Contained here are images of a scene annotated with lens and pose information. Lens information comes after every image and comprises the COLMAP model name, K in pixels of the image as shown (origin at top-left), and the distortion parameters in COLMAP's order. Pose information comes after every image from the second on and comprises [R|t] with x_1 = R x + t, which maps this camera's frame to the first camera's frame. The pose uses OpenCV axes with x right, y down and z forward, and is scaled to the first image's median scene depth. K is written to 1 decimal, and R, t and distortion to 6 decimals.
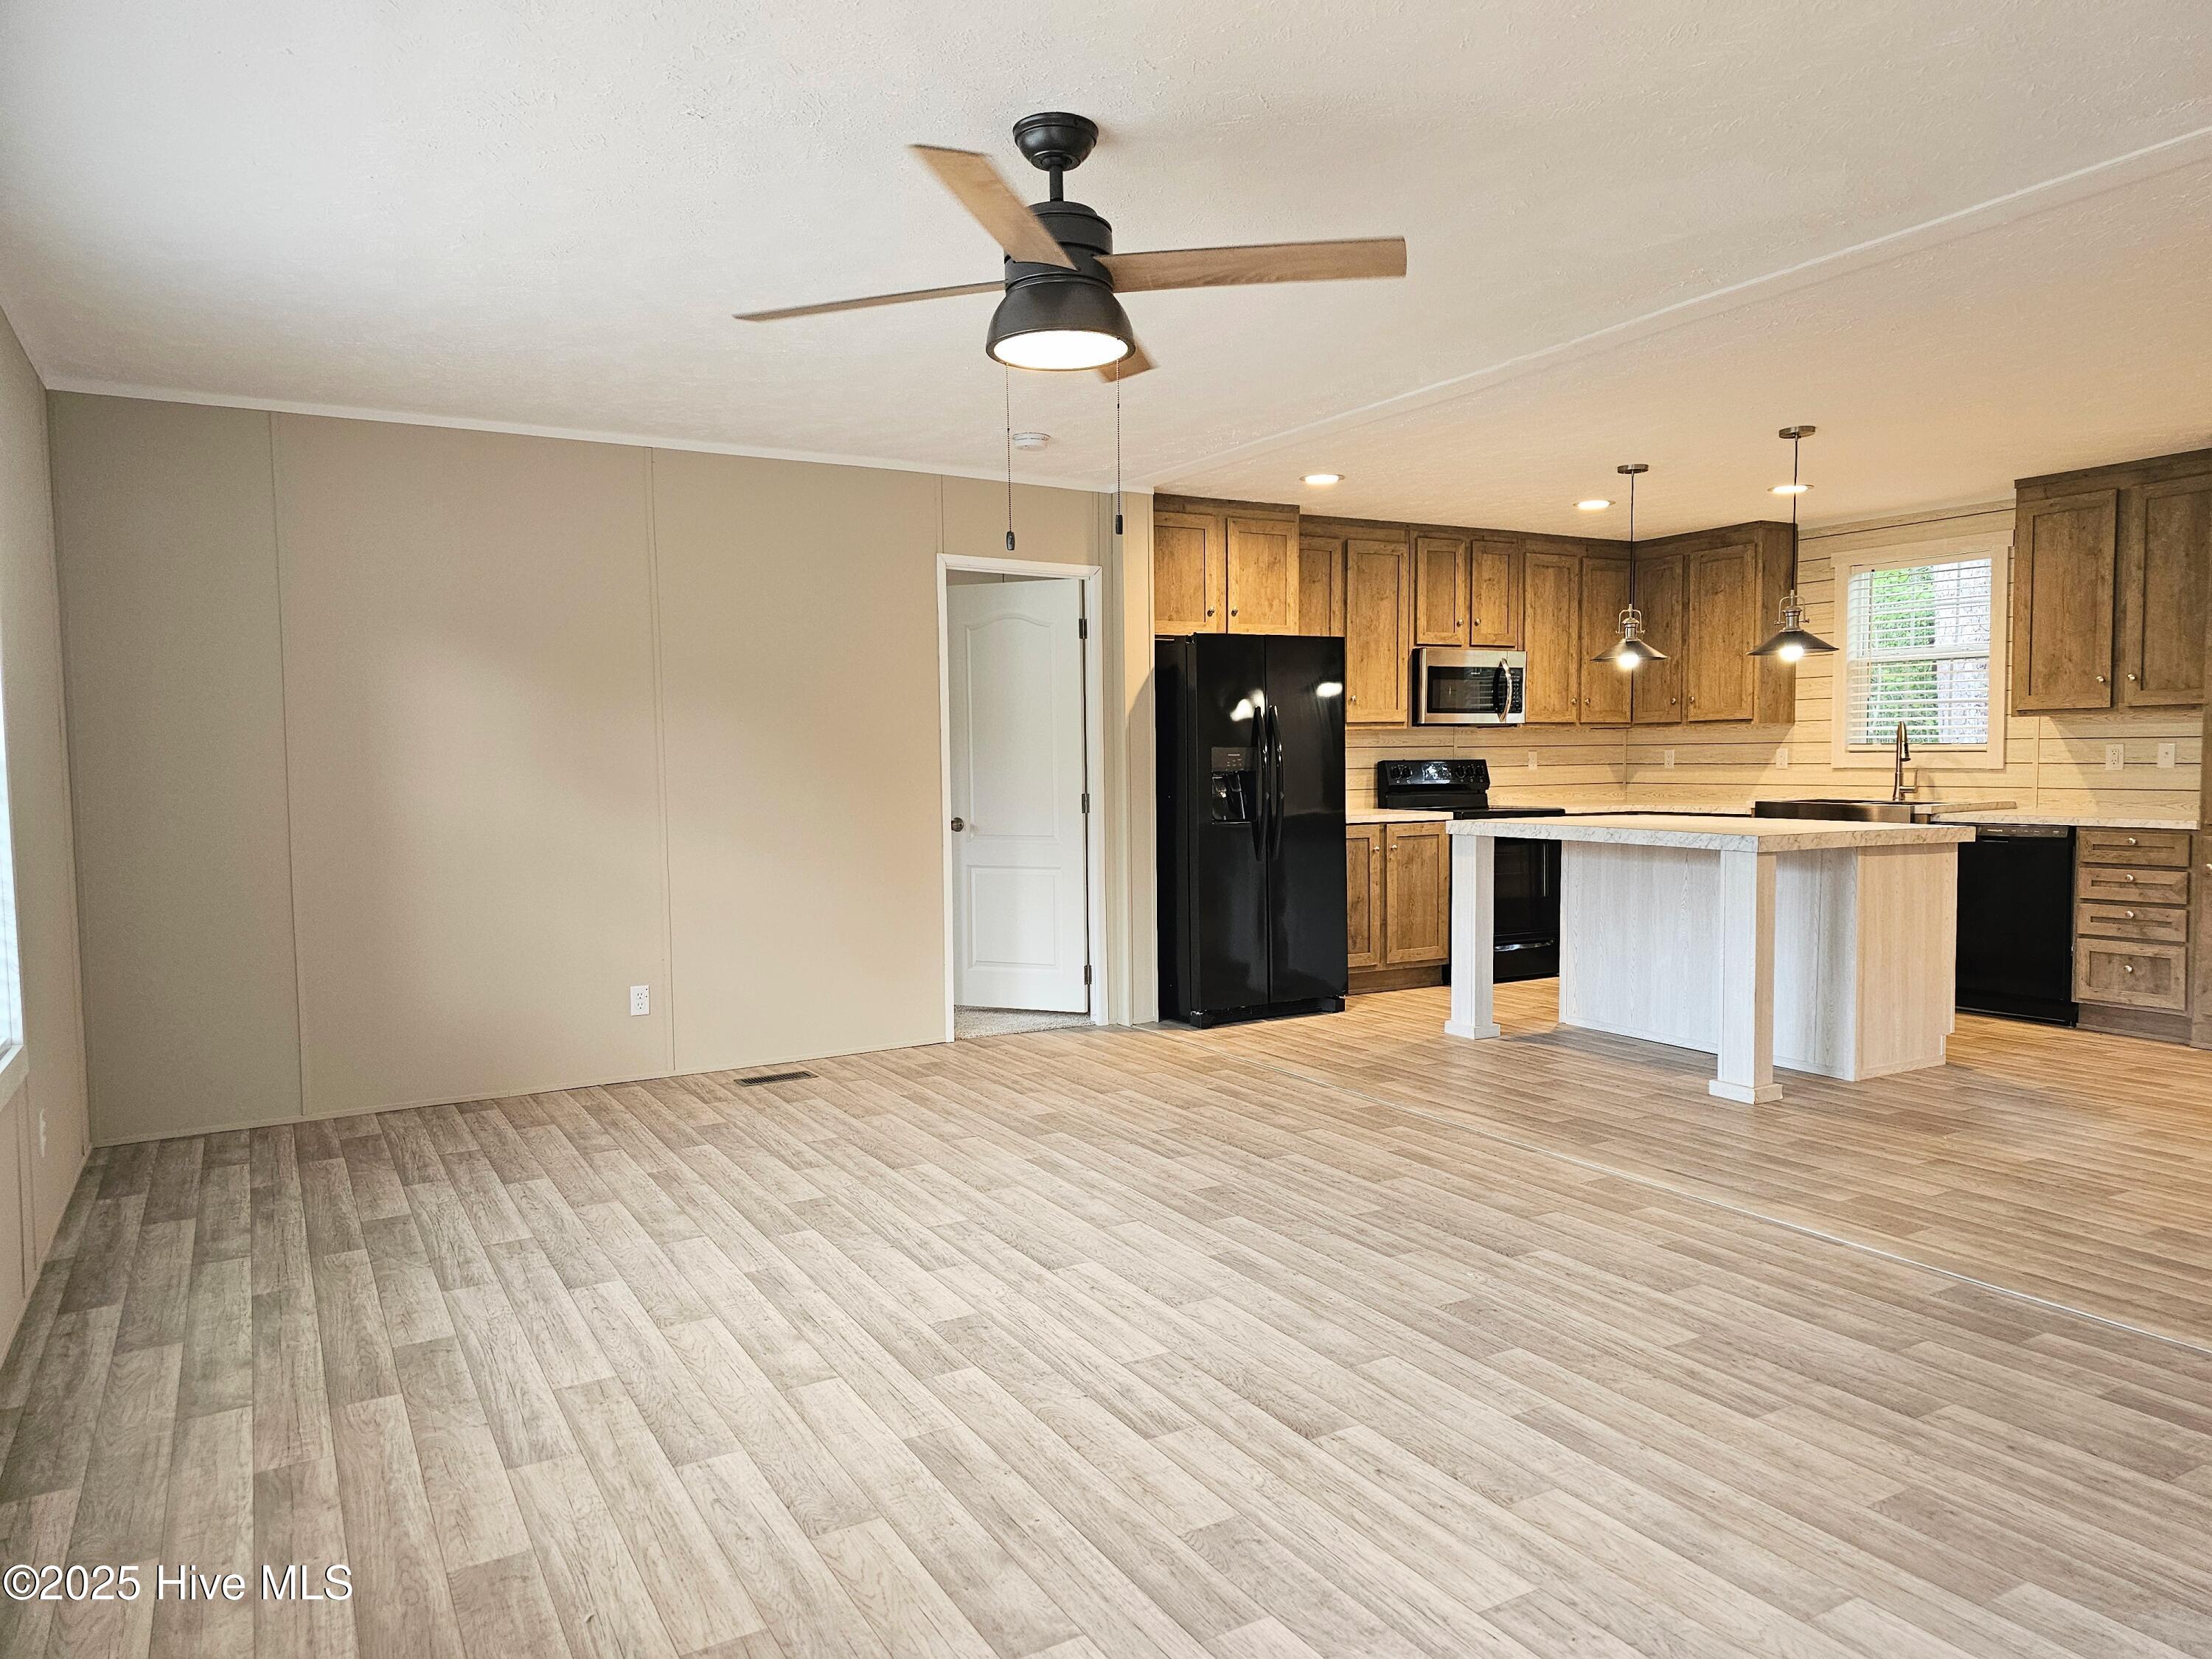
lens RADIAL K [[1465.0, 0, 1112.1], [0, 1465.0, 843.5], [0, 0, 1]] dist [0.055433, -0.047315]
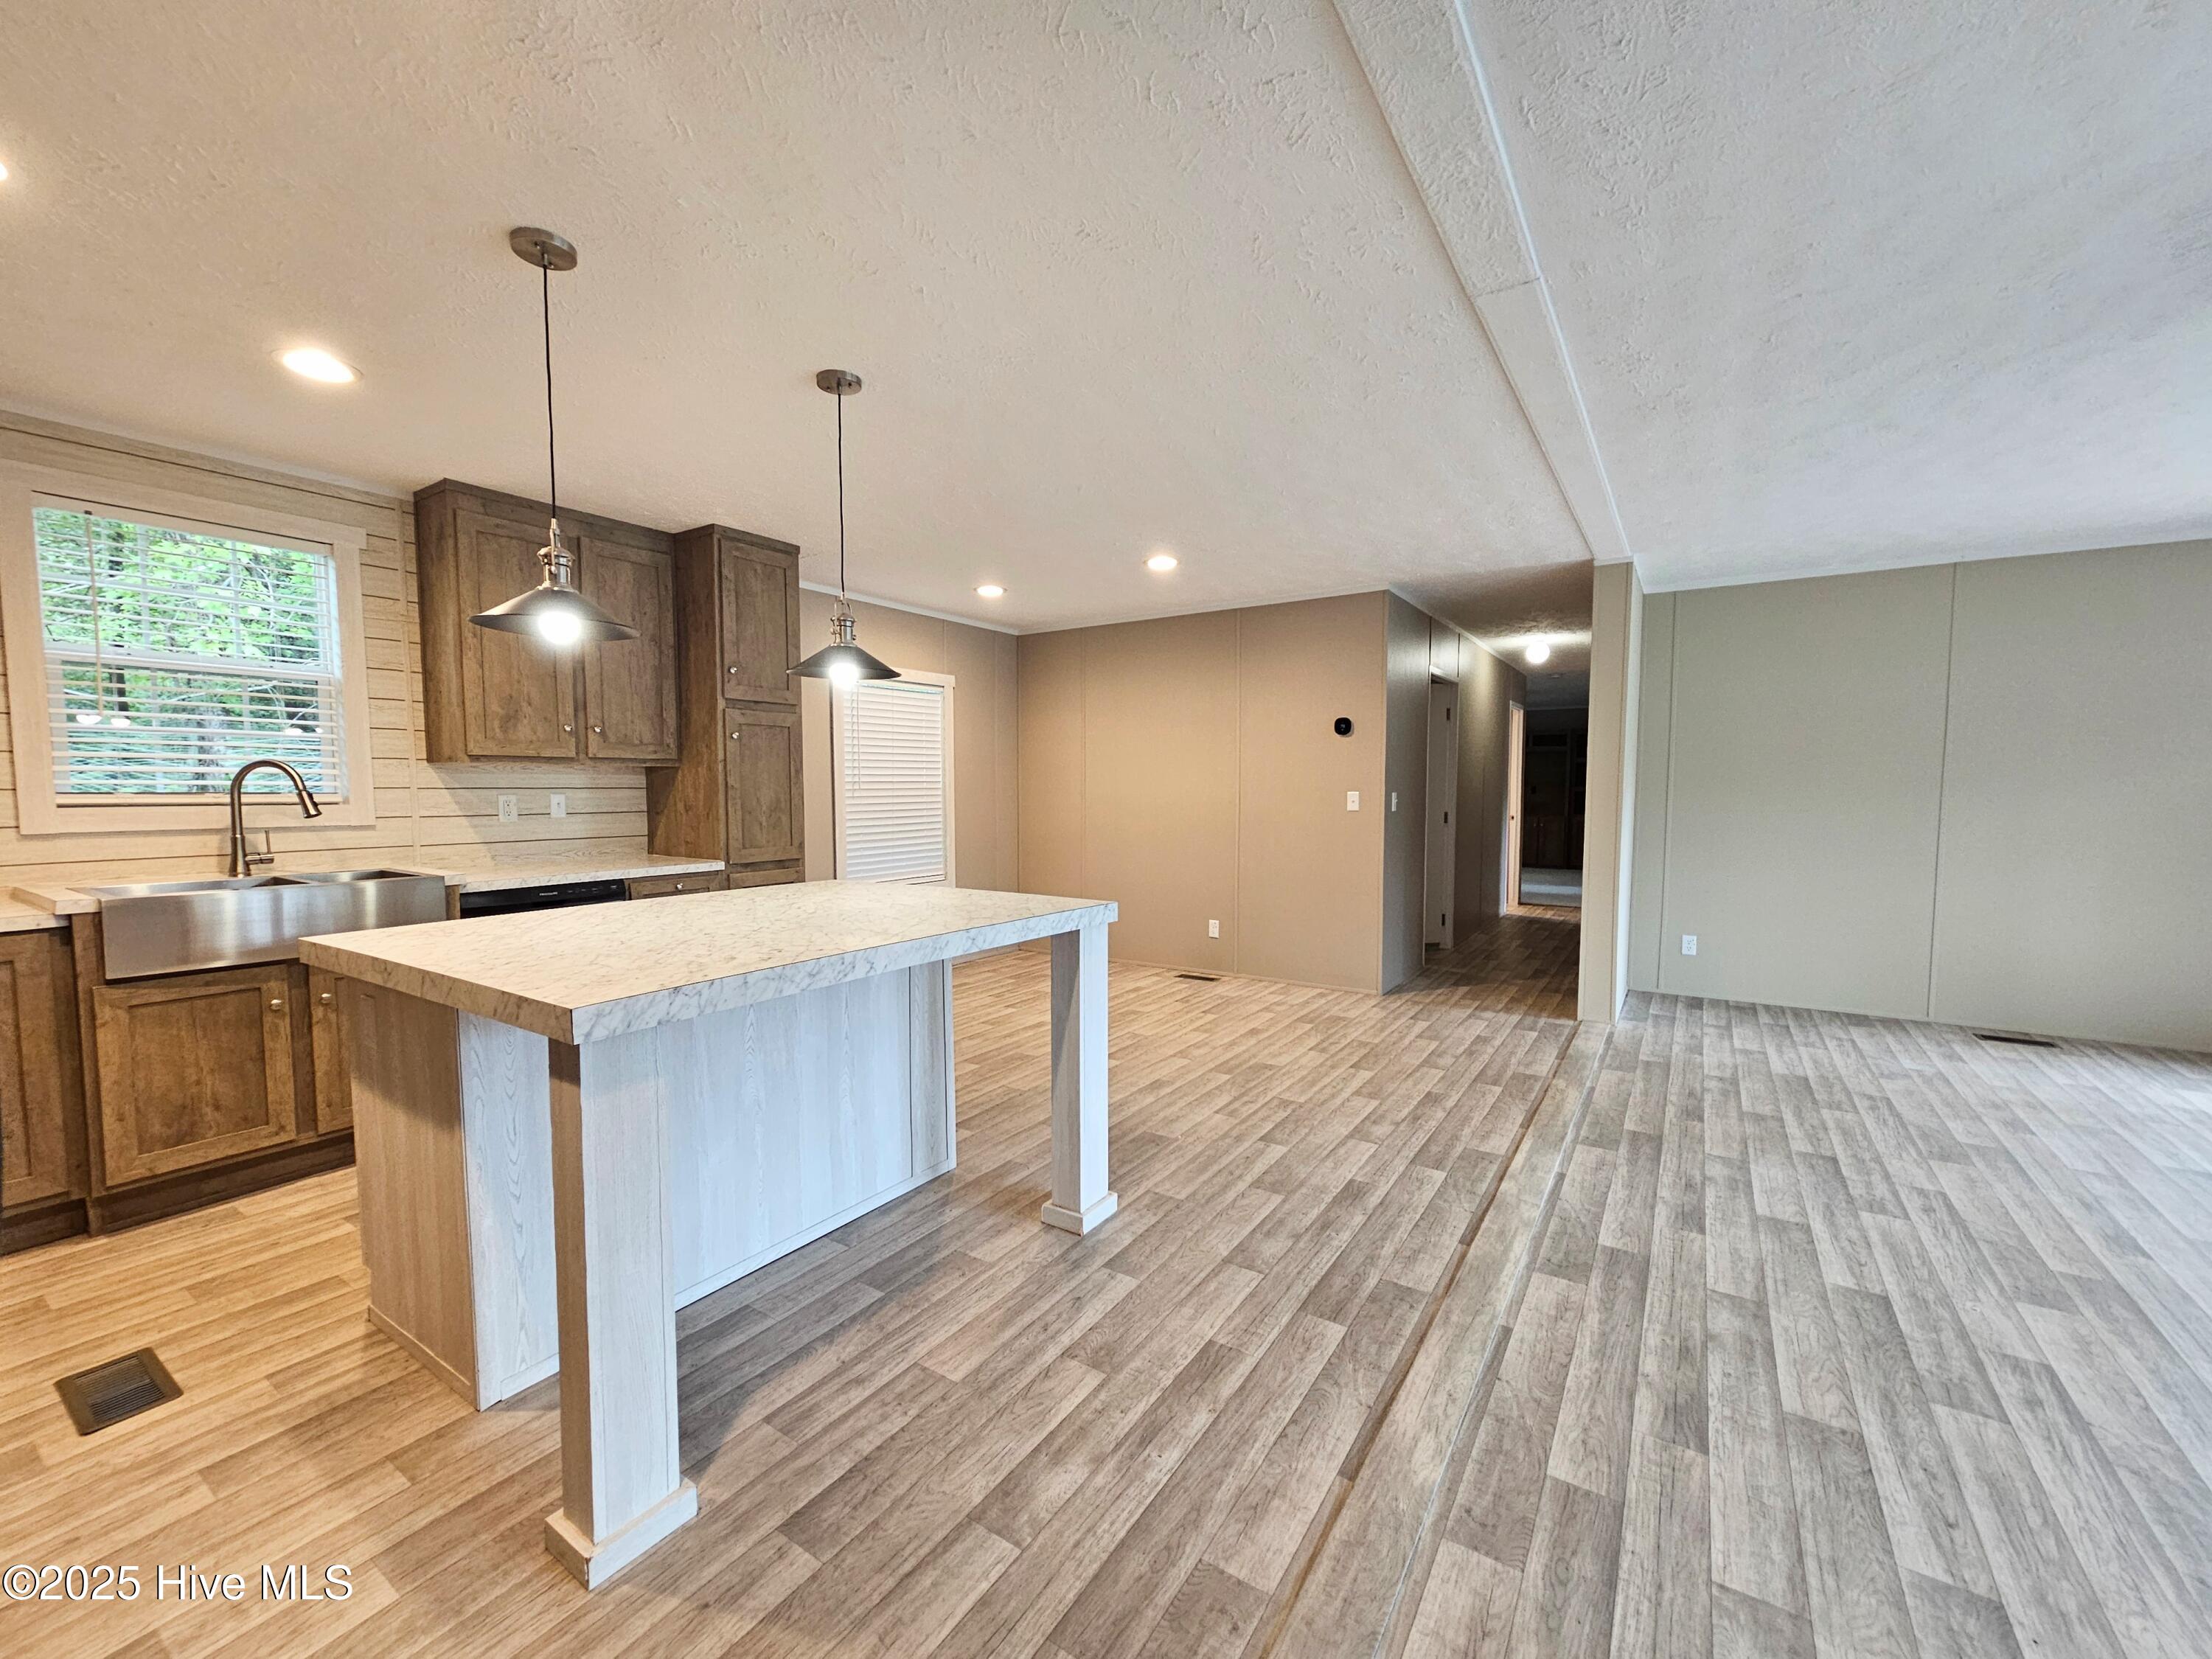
lens RADIAL K [[902.9, 0, 1095.7], [0, 902.9, 842.6], [0, 0, 1]] dist [-0.000366, 0.000837]
pose [[-0.443498, -0.046336, 0.895077, -0.019203], [0.059172, 0.994970, 0.080826, -0.068318], [-0.894320, 0.088810, -0.438526, 1.031322]]
